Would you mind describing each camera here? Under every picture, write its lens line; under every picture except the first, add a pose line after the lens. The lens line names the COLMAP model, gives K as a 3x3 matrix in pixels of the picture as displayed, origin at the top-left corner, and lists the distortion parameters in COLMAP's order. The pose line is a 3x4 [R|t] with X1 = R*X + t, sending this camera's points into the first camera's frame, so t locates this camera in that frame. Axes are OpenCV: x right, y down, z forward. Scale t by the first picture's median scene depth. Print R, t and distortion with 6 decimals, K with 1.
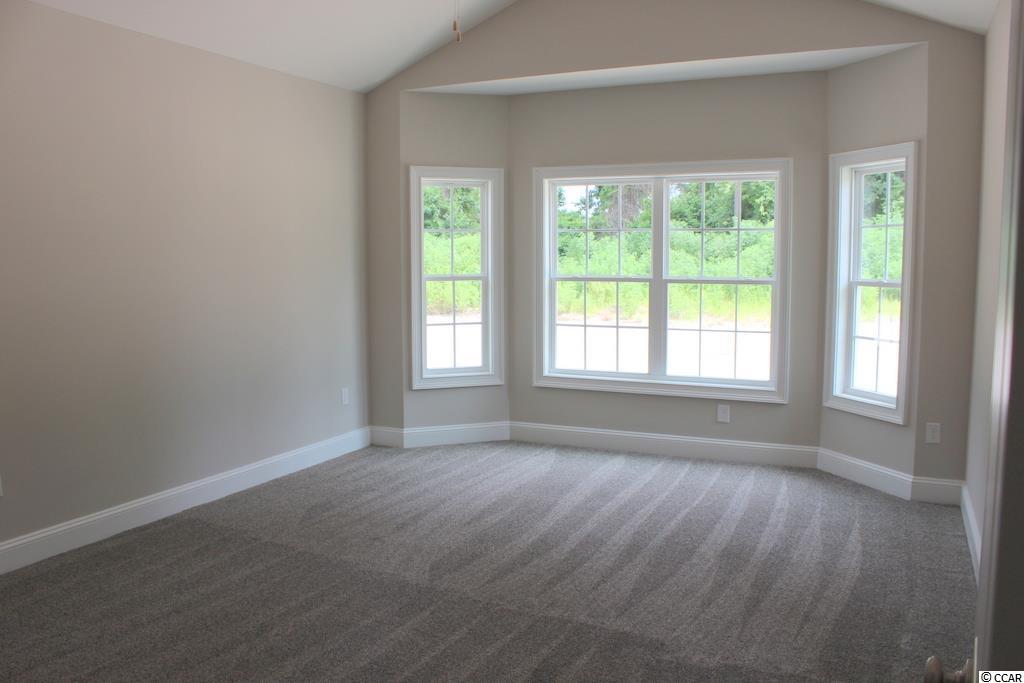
lens RADIAL K [[863.6, 0, 505.9], [0, 863.6, 342.8], [0, 0, 1]] dist [-0.120210, 0.096167]
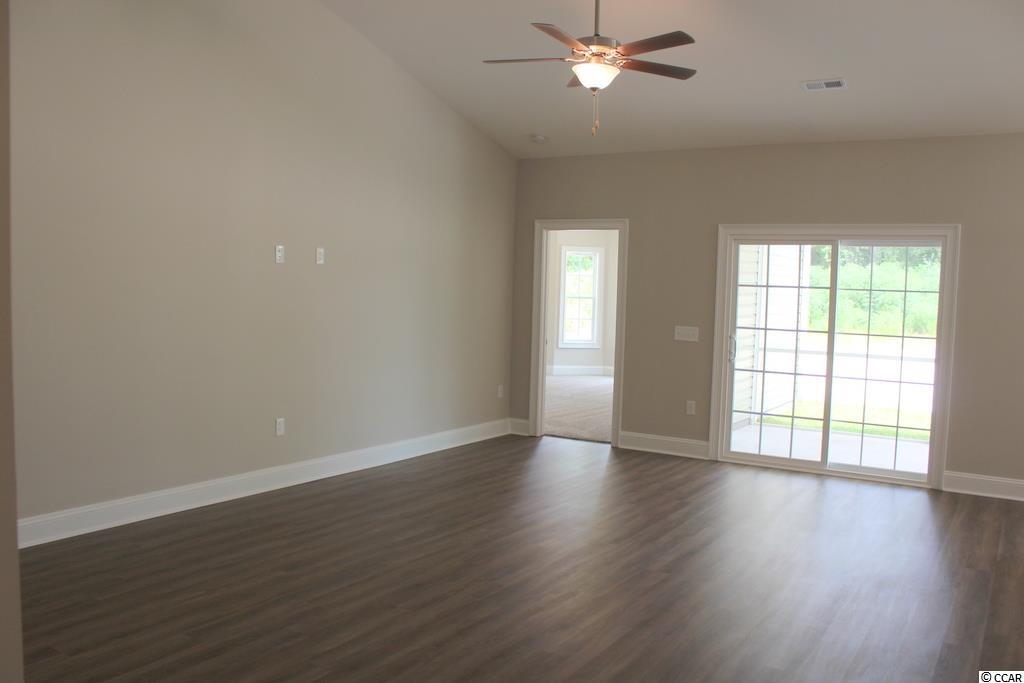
lens RADIAL K [[863.6, 0, 512.7], [0, 863.6, 344.1], [0, 0, 1]] dist [-0.120210, 0.096167]
pose [[0.992317, 0.040714, -0.116831, 0.035845], [-0.044768, 0.998476, -0.032287, 0.138970], [0.115338, 0.037270, 0.992627, -1.347817]]
